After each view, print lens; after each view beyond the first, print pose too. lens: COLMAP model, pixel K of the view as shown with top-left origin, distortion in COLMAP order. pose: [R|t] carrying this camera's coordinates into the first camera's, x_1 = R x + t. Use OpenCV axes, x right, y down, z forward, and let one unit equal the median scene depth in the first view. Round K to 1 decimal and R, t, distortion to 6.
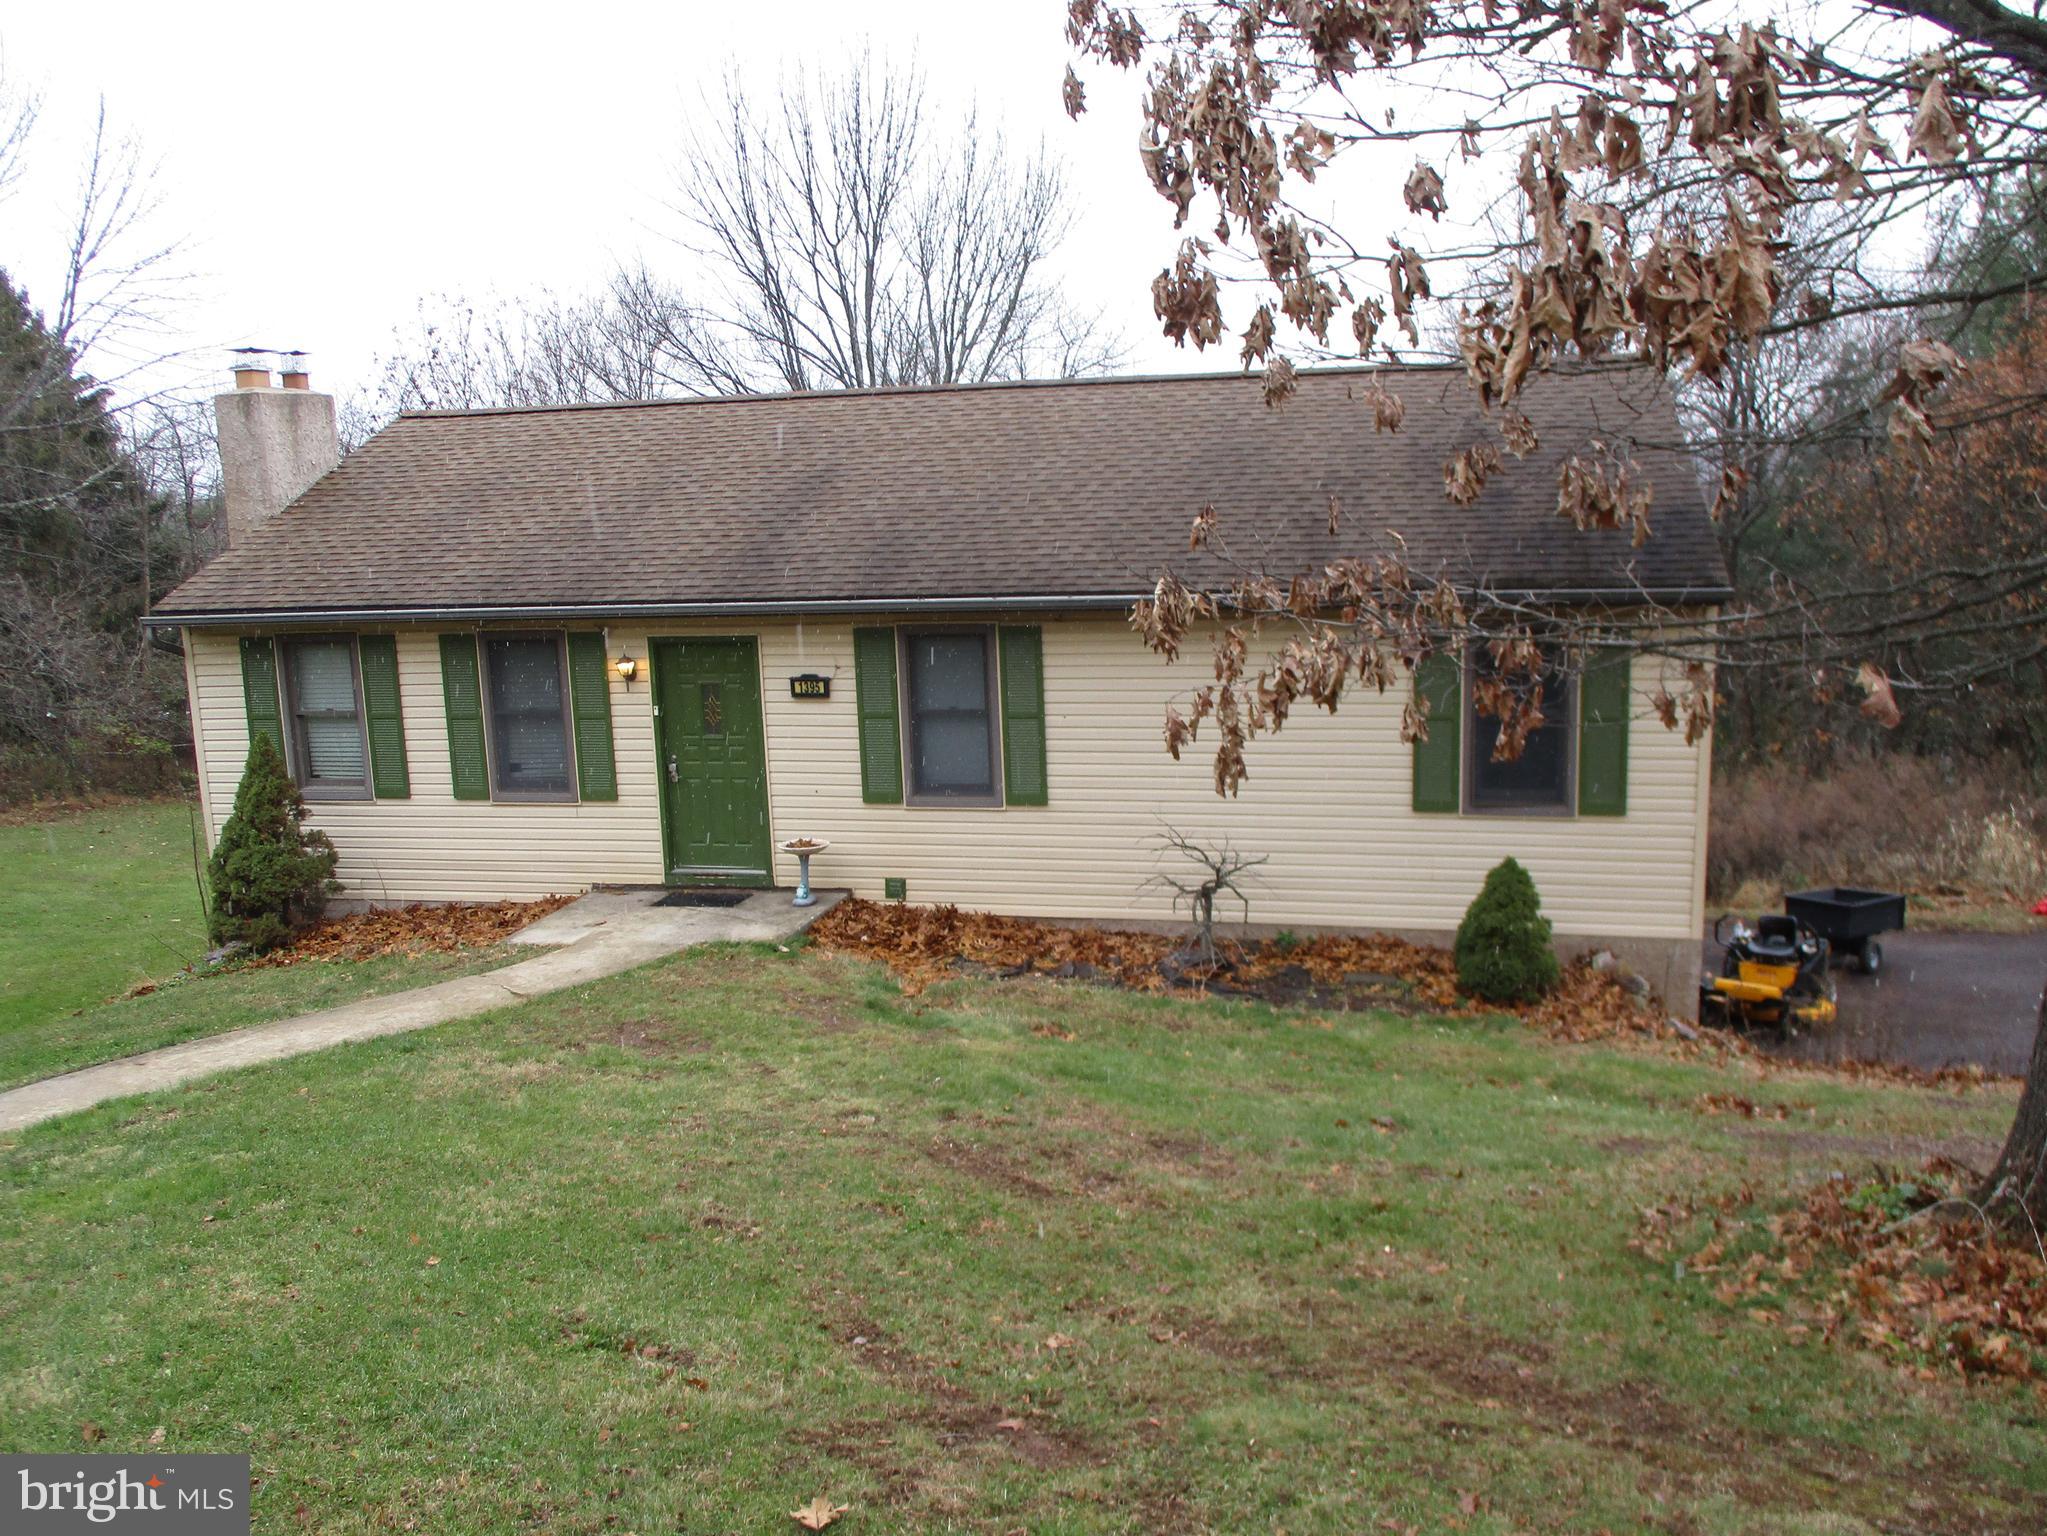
lens RADIAL K [[1733.7, 0, 1026.5], [0, 1733.7, 742.5], [0, 0, 1]] dist [0.003746, 0.004703]
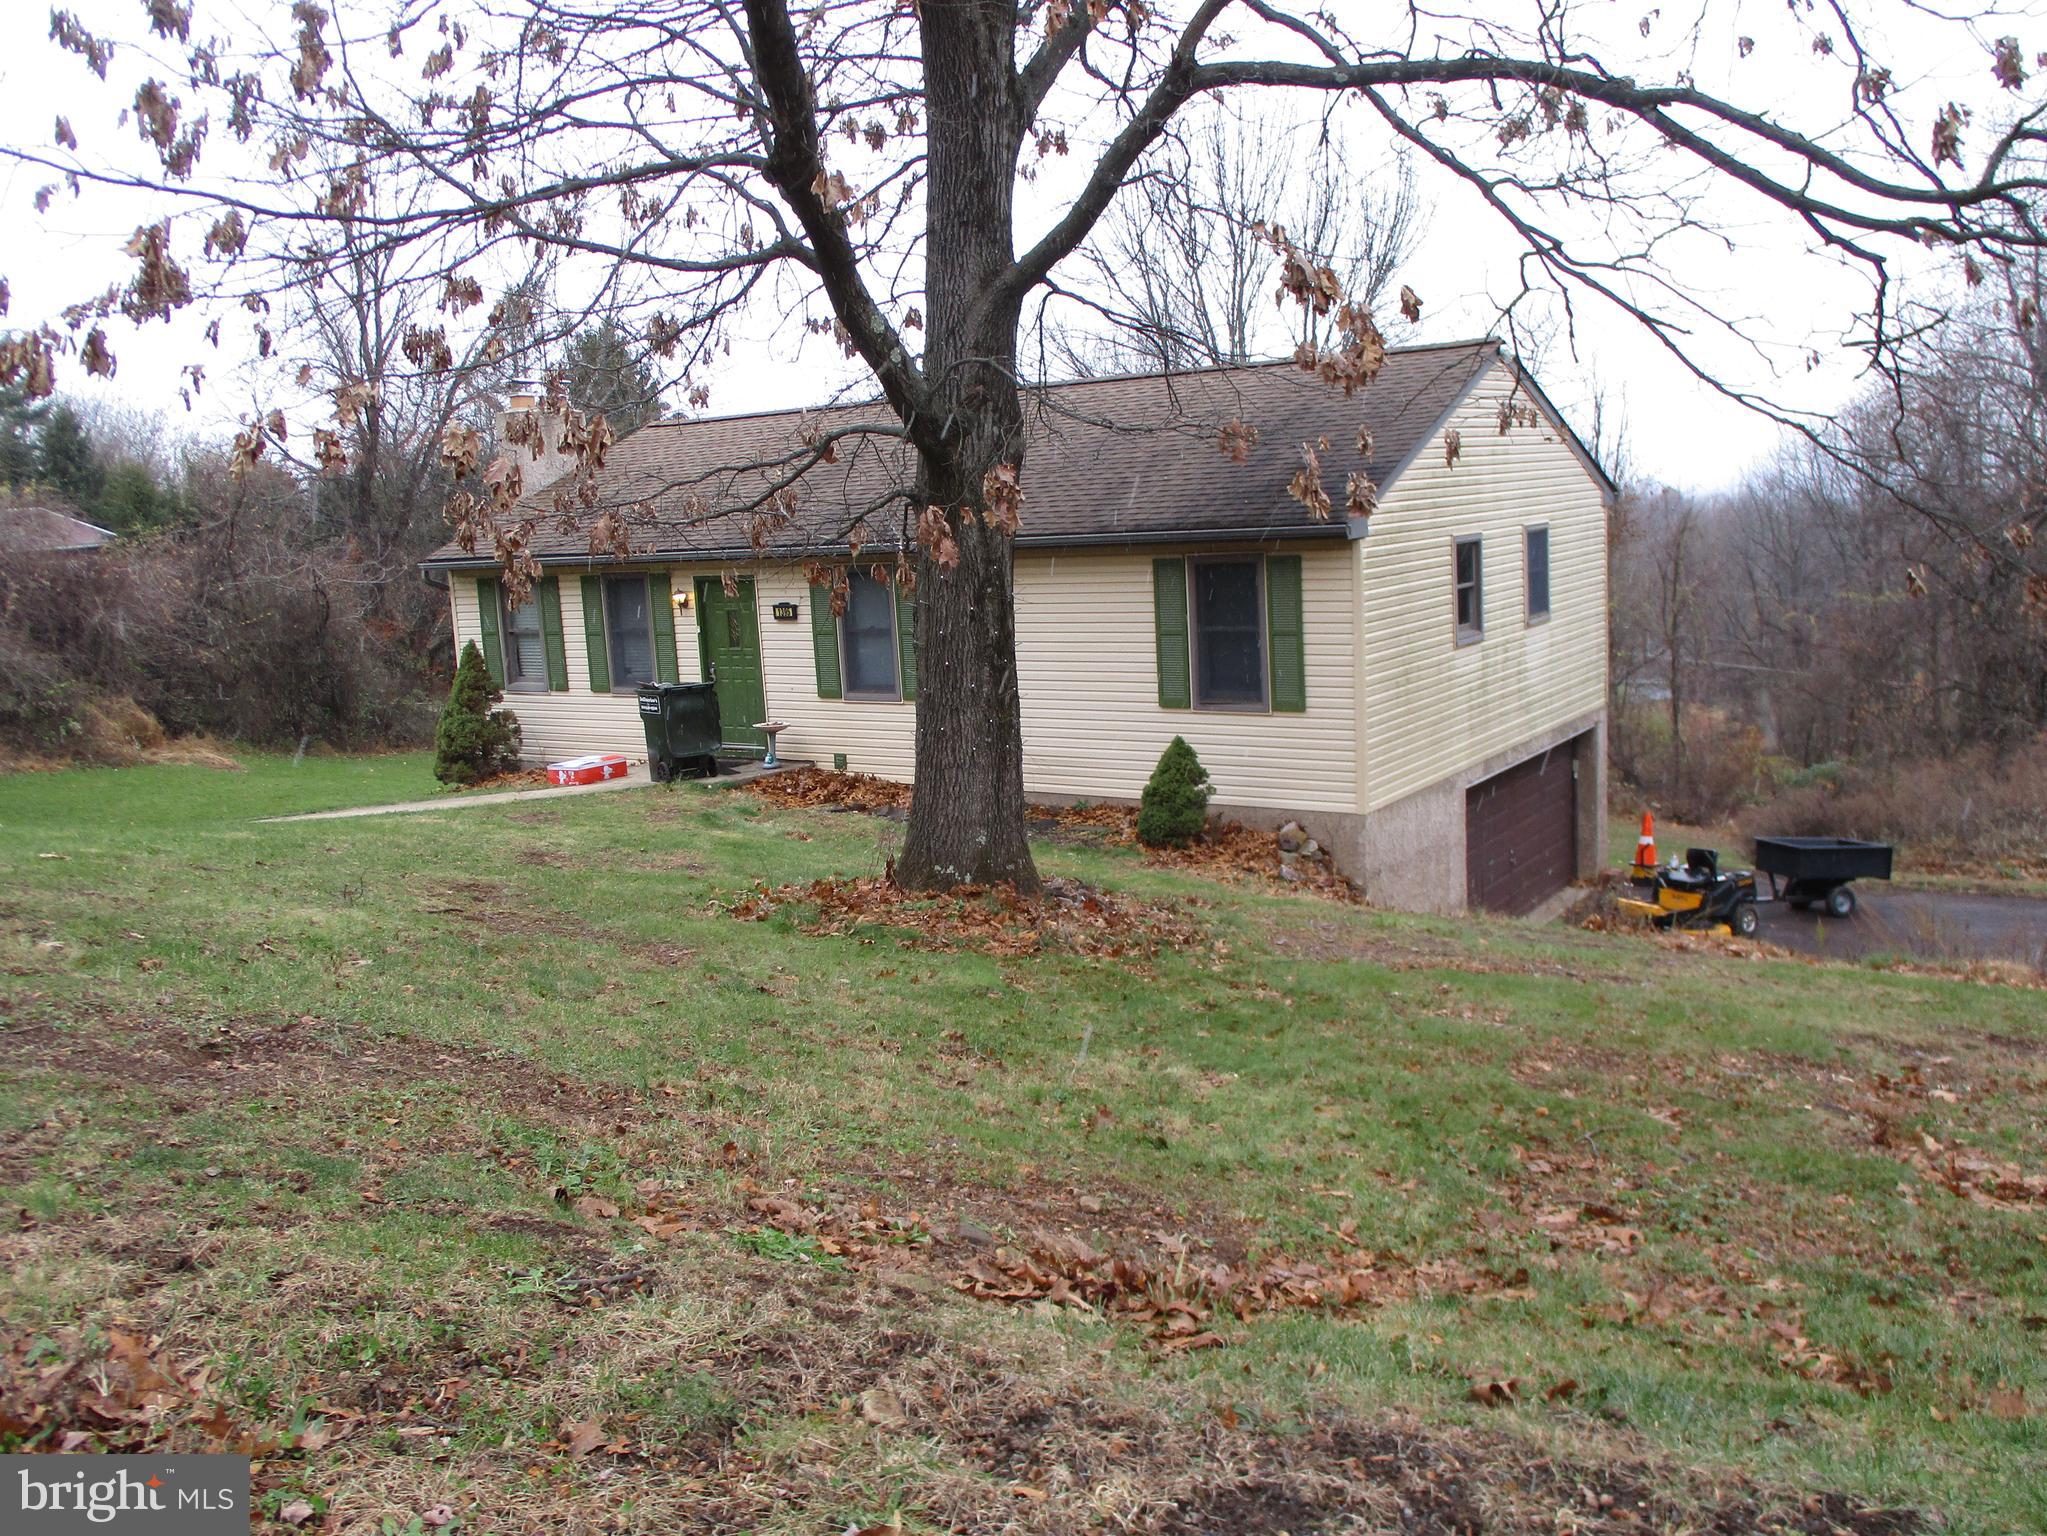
lens RADIAL K [[1686.5, 0, 1023.5], [0, 1686.5, 768.0], [0, 0, 1]] dist [-0.034665, -0.004975]
pose [[0.941664, 0.043471, -0.333734, 0.506496], [-0.038609, 0.999030, 0.021192, 0.056397], [0.334332, -0.007071, 0.942429, -0.198314]]
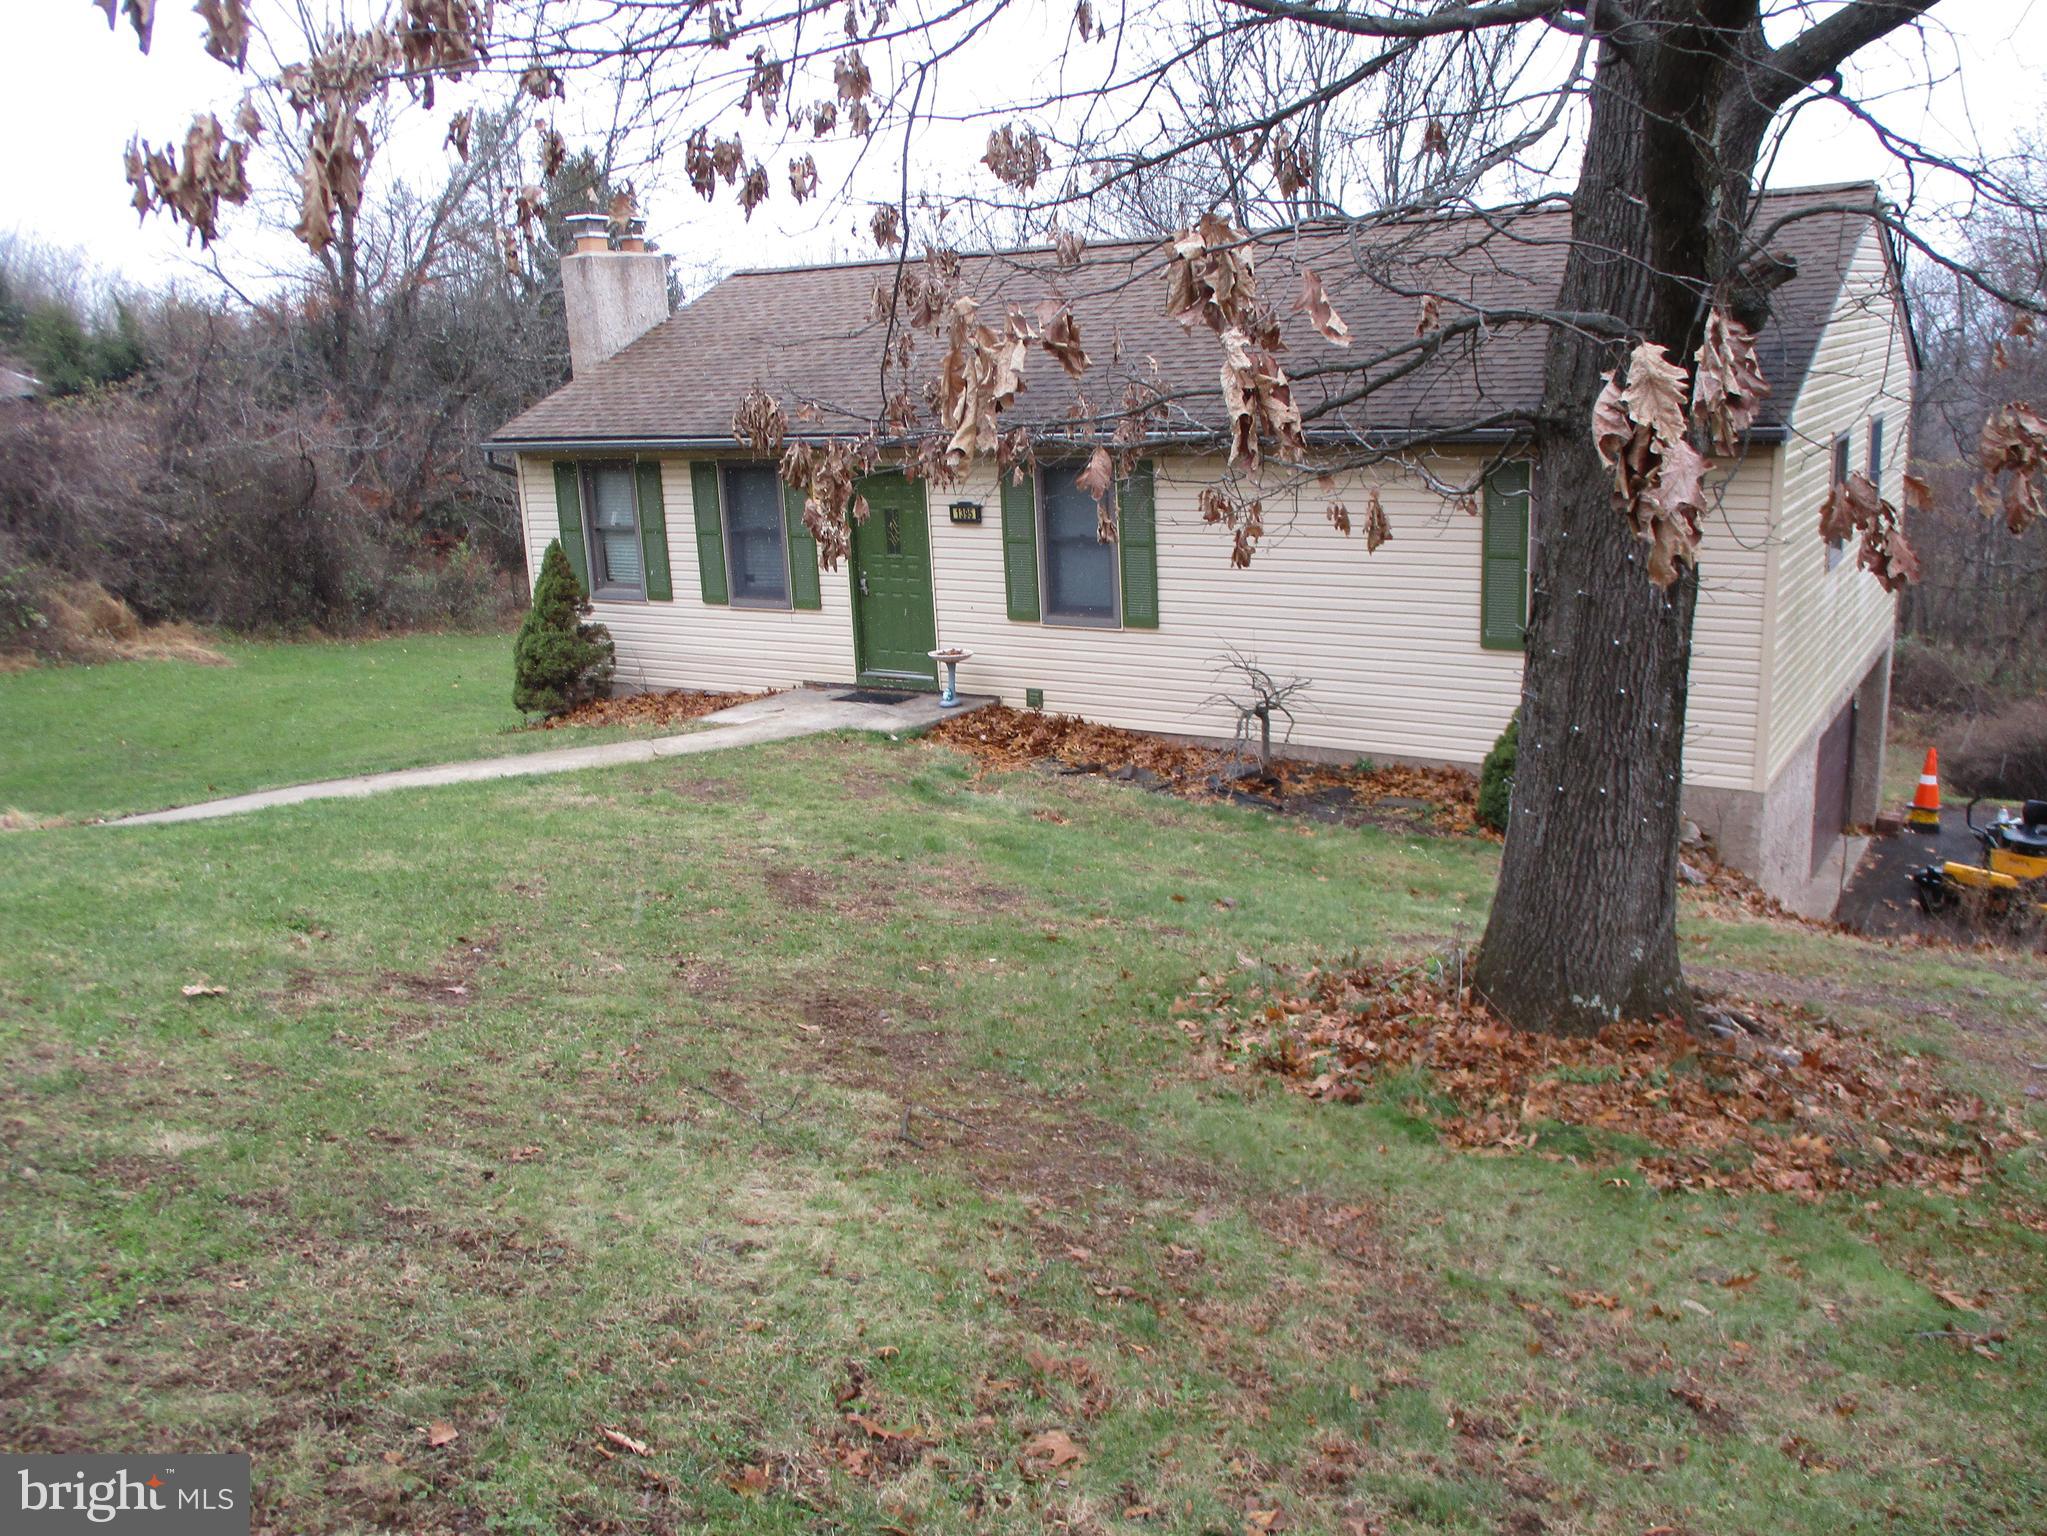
lens RADIAL K [[1708.8, 0, 1023.5], [0, 1708.8, 768.0], [0, 0, 1]] dist [-0.042672, 0.045864]
pose [[0.950586, 0.073248, -0.301698, 0.255748], [-0.043783, 0.993686, 0.103300, 0.015951], [0.307360, -0.084986, 0.947791, -0.046120]]
